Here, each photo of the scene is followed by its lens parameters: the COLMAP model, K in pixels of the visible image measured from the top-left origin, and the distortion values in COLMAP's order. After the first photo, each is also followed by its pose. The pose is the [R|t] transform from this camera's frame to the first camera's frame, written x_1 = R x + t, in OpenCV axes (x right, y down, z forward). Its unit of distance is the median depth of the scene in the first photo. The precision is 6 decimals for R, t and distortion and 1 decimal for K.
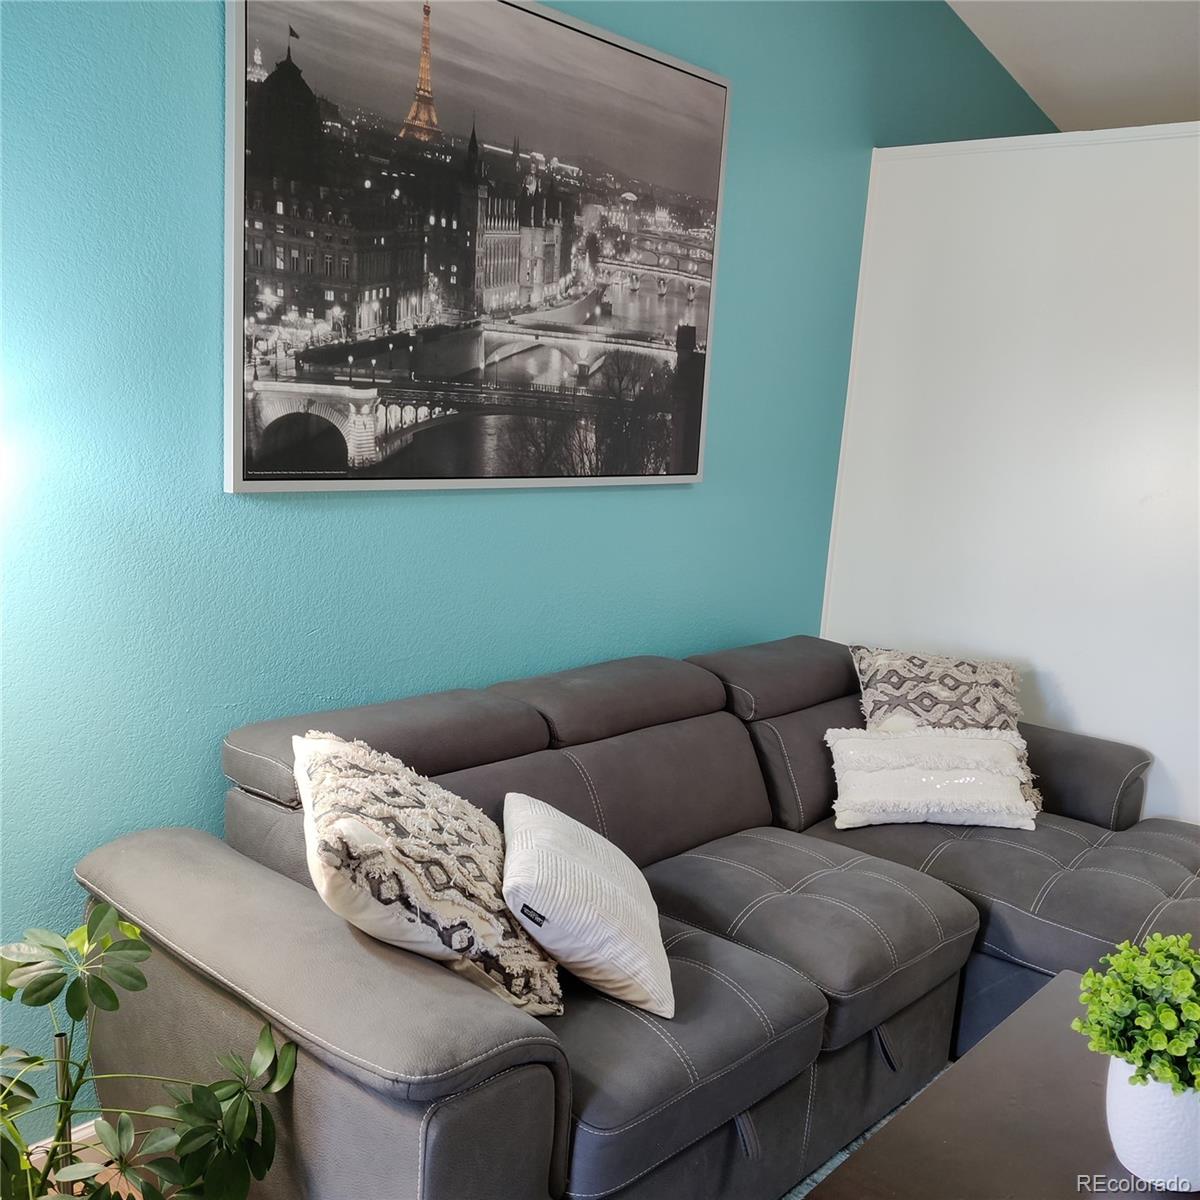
lens RADIAL K [[1194.9, 0, 602.3], [0, 1194.9, 630.3], [0, 0, 1]] dist [0.083900, -0.279399]
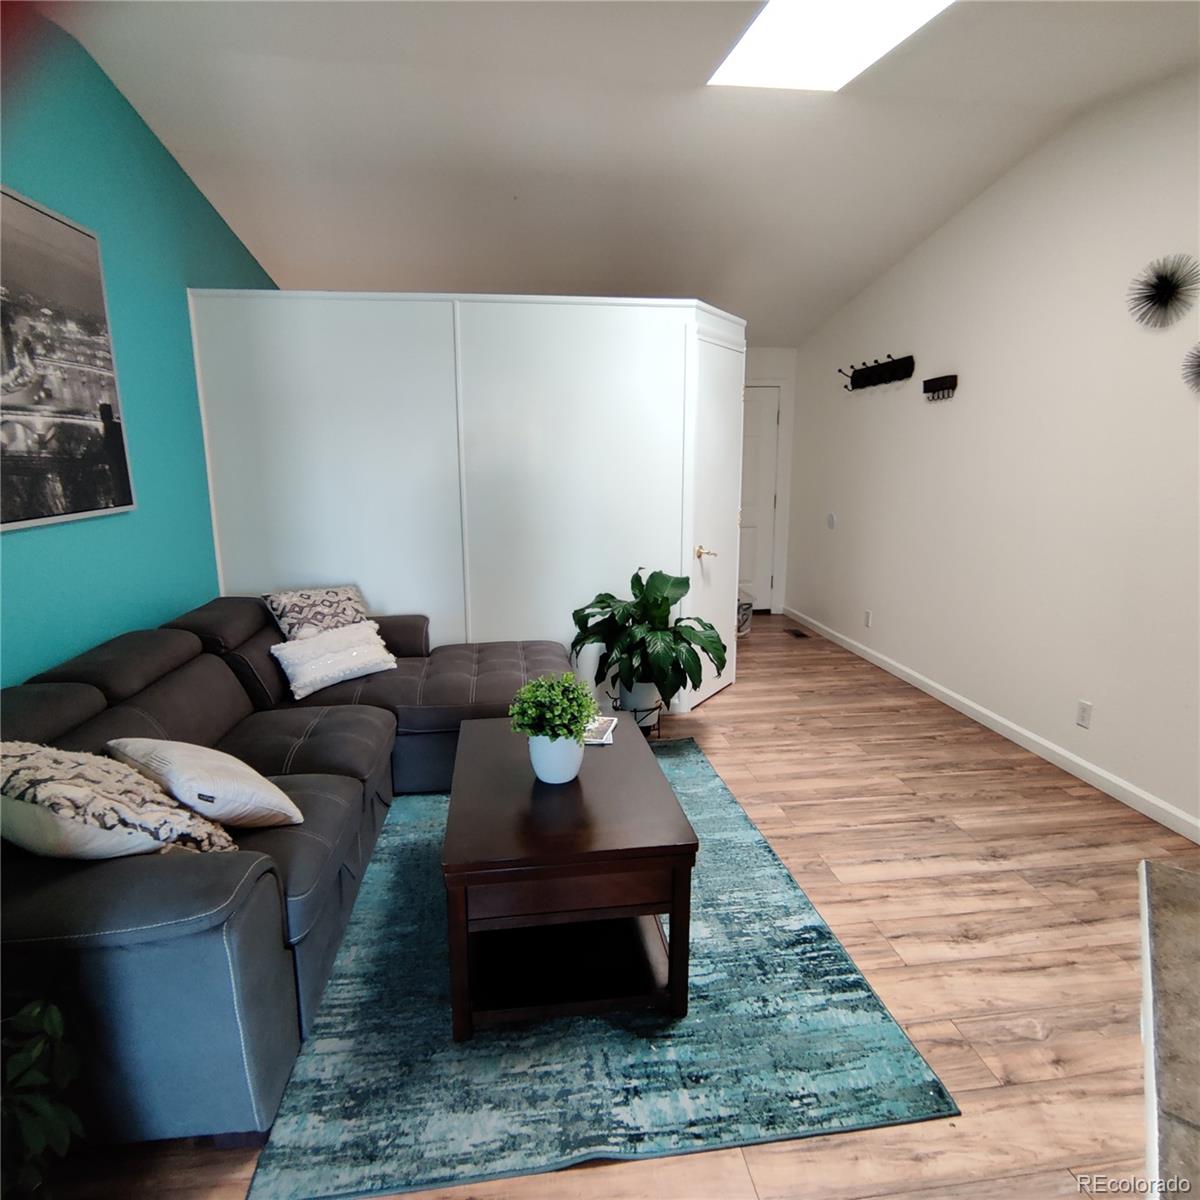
lens RADIAL K [[685.2, 0, 600.4], [0, 685.2, 594.6], [0, 0, 1]] dist [0.000307, 0.000271]
pose [[0.659500, -0.213630, 0.720709, -0.200207], [0.184834, 0.975417, 0.119994, -0.019098], [-0.728626, 0.054075, 0.682774, 0.011664]]
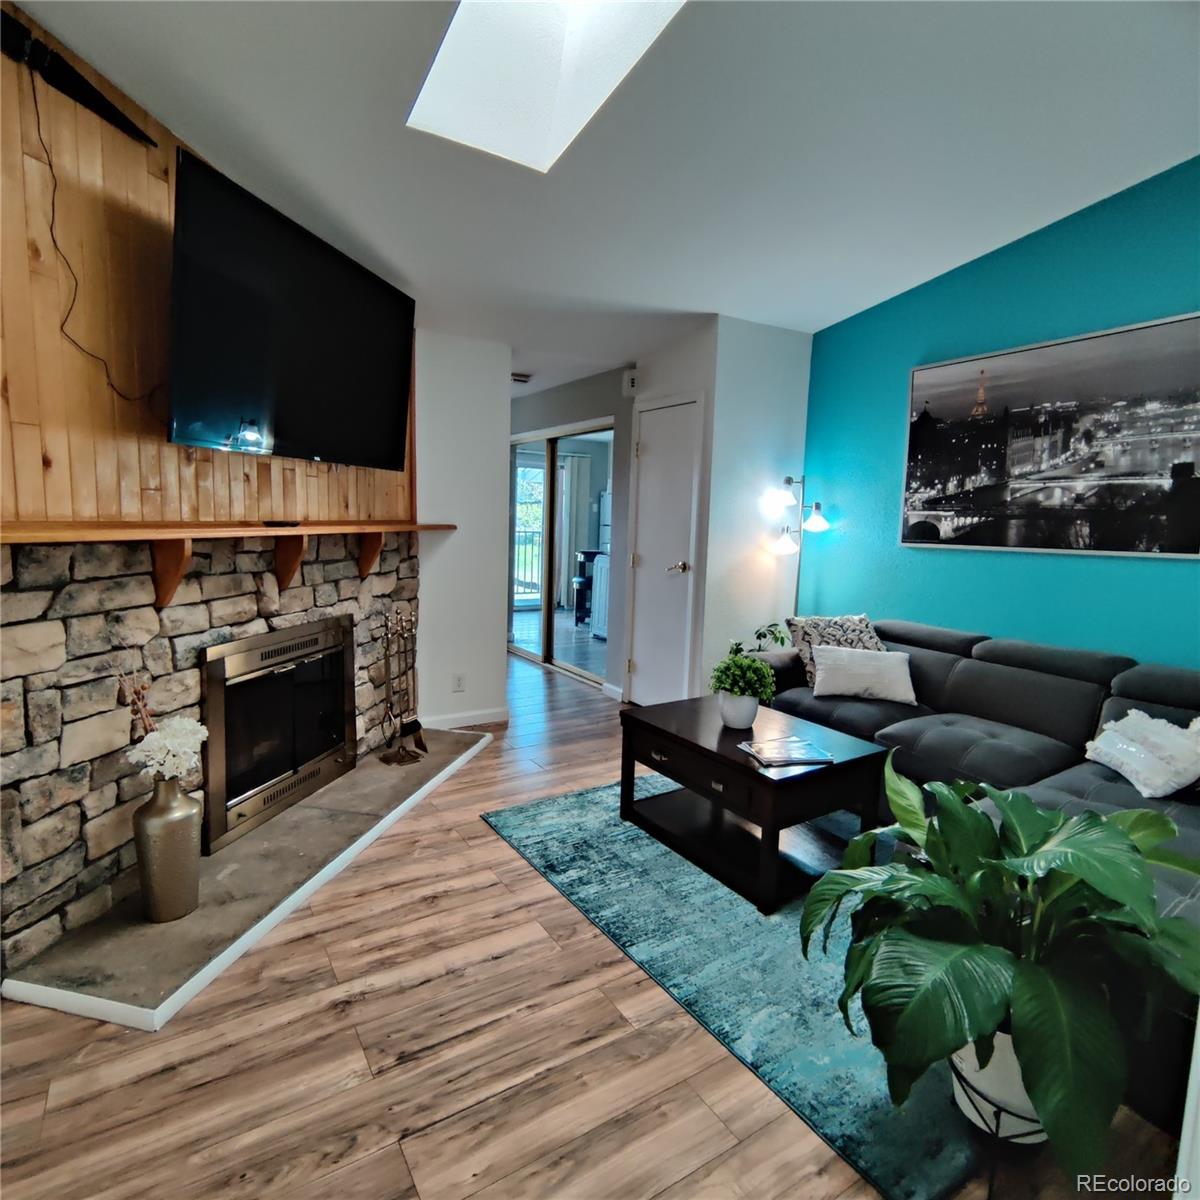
lens RADIAL K [[685.2, 0, 600.4], [0, 685.2, 594.6], [0, 0, 1]] dist [0.000307, 0.000271]
pose [[-0.281923, 0.036693, -0.958735, 1.329714], [-0.218579, 0.970535, 0.101419, 0.001166], [0.934207, 0.238152, -0.265596, 0.605366]]
